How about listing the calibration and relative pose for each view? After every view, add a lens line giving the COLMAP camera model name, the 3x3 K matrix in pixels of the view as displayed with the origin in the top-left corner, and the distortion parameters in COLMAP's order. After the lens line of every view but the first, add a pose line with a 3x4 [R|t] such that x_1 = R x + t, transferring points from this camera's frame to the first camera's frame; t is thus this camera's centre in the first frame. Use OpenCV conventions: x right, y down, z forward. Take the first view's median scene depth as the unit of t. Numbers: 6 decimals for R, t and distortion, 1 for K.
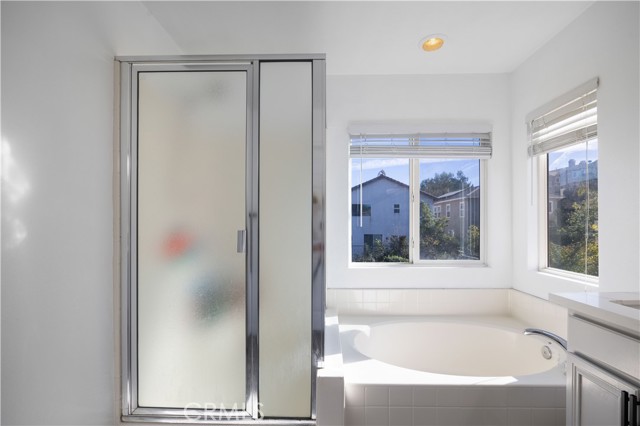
lens RADIAL K [[285.8, 0, 320.3], [0, 285.8, 221.9], [0, 0, 1]] dist [-0.024579, -0.000066]
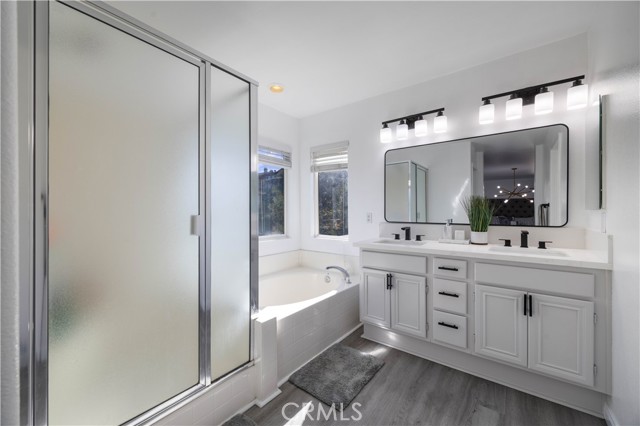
lens RADIAL K [[246.6, 0, 321.1], [0, 246.6, 208.5], [0, 0, 1]] dist [-0.000875, -0.000051]
pose [[0.592021, 0.009031, 0.805872, -0.494841], [-0.005511, 0.999959, -0.007157, 0.005677], [-0.805904, -0.000204, 0.592046, 0.049277]]
